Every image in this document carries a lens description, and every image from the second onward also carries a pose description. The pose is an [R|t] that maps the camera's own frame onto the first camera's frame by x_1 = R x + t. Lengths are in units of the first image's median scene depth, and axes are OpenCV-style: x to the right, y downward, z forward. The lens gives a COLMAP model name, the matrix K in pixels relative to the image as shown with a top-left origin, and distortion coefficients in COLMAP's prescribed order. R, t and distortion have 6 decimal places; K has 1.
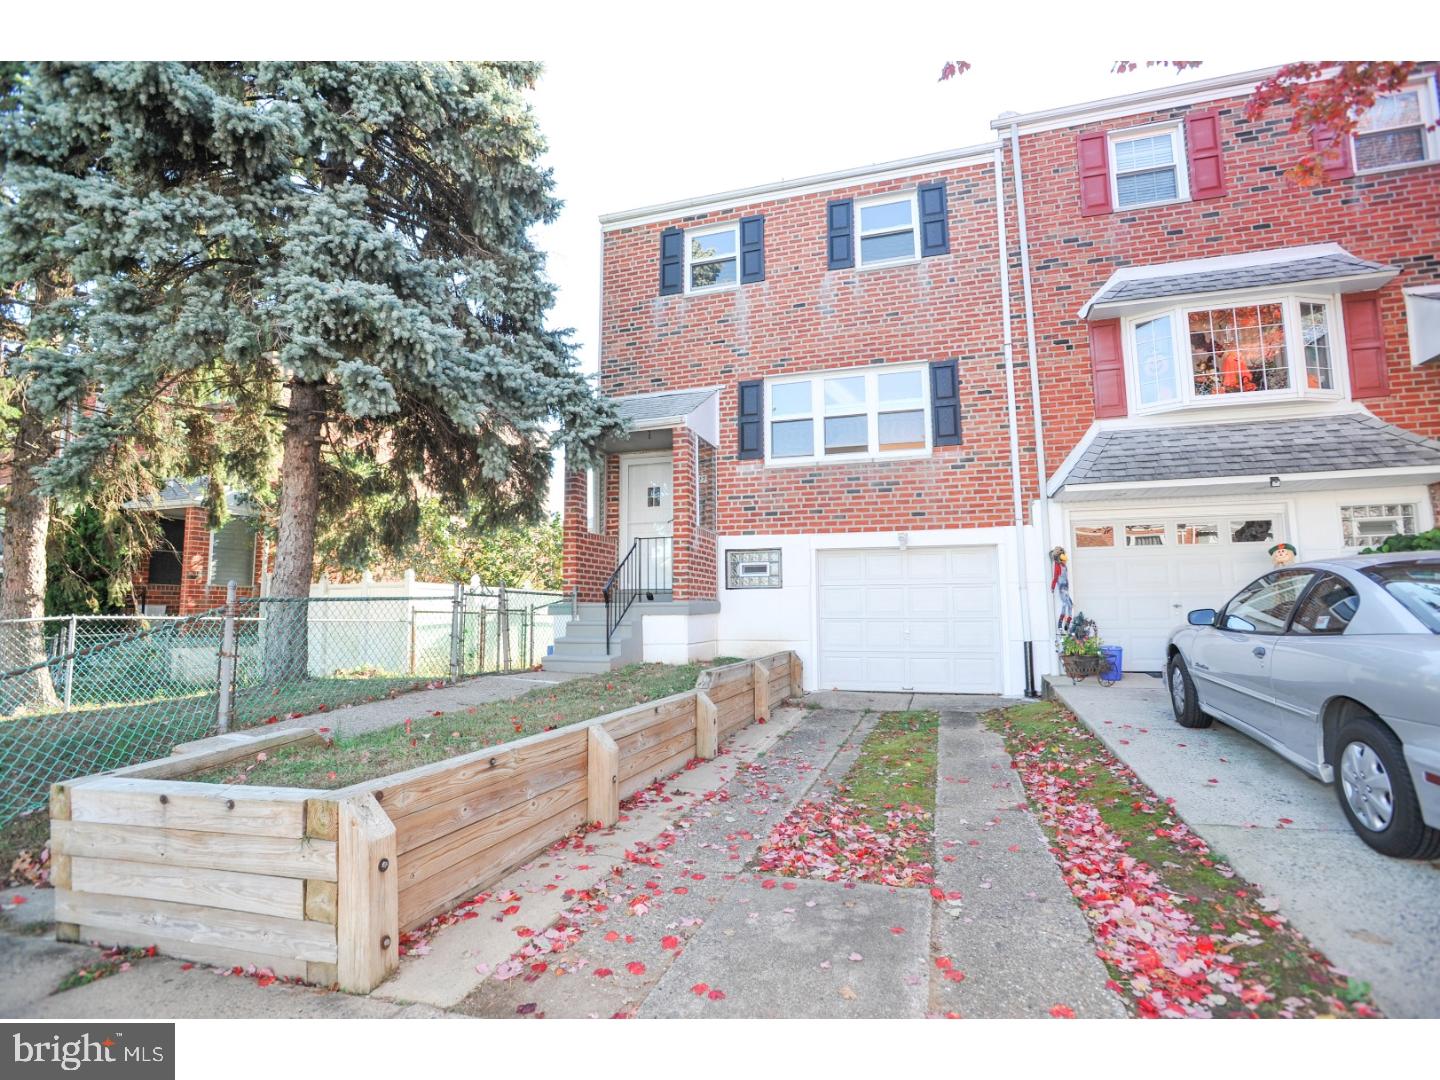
lens RADIAL K [[701.4, 0, 715.5], [0, 701.4, 544.4], [0, 0, 1]] dist [-0.061510, 0.022588]
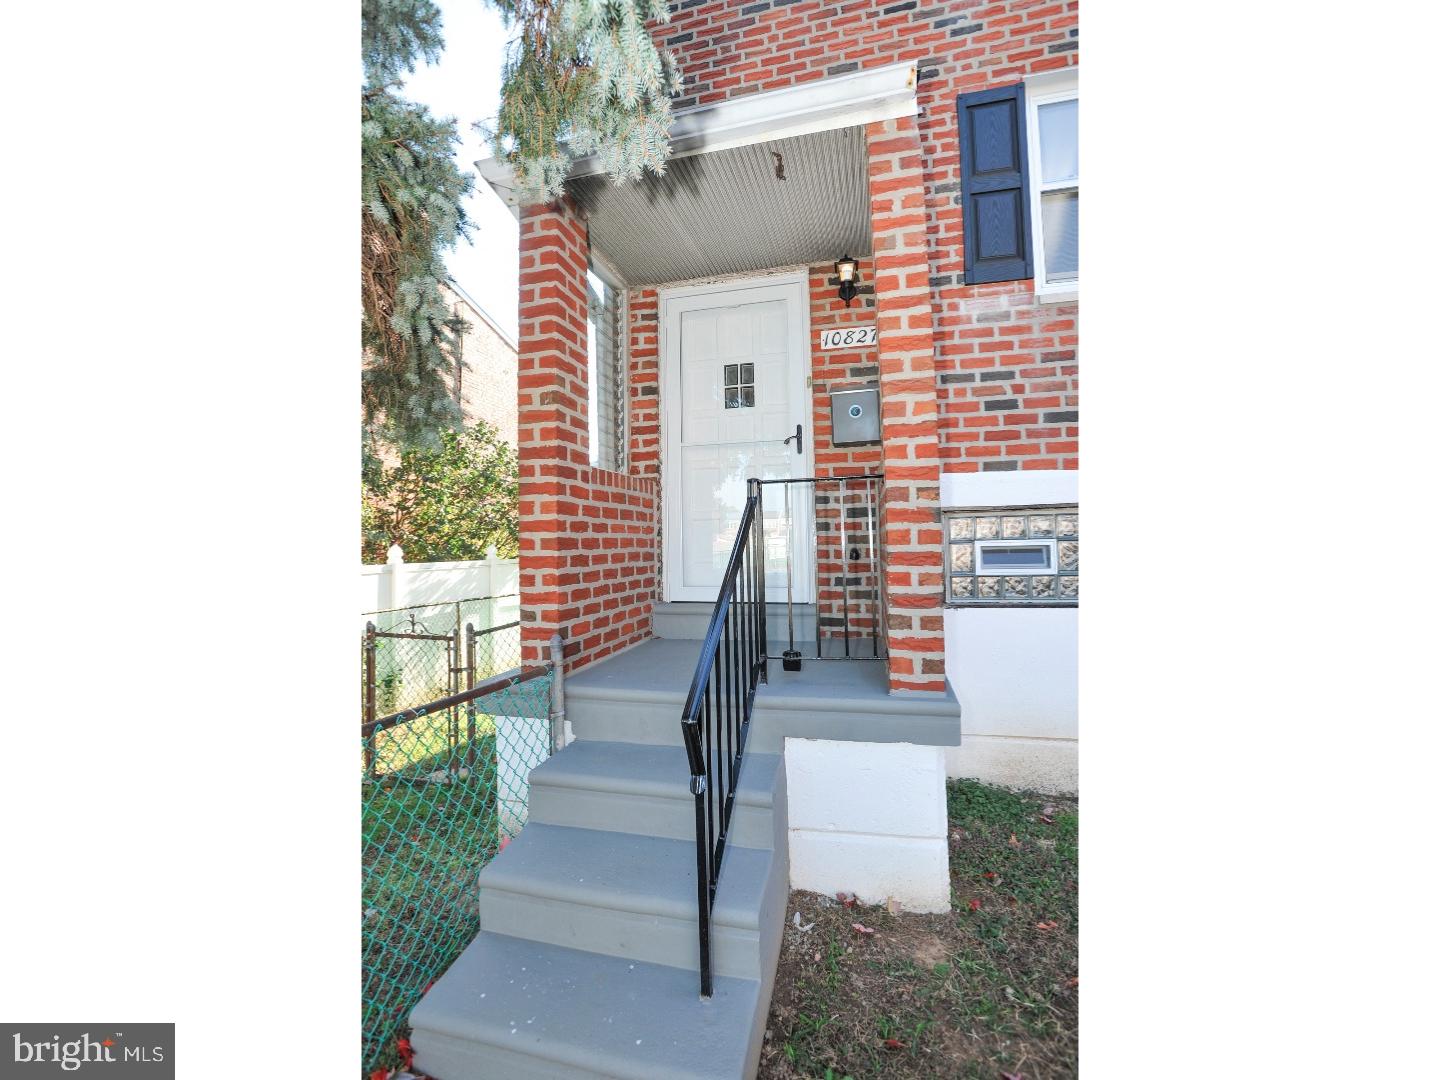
lens RADIAL K [[721.5, 0, 756.0], [0, 721.5, 533.5], [0, 0, 1]] dist [-0.069834, 0.029923]
pose [[0.998182, -0.010992, 0.059254, -0.113999], [0.007086, 0.997812, 0.065727, -0.005731], [-0.059847, -0.065187, 0.996077, 0.594846]]
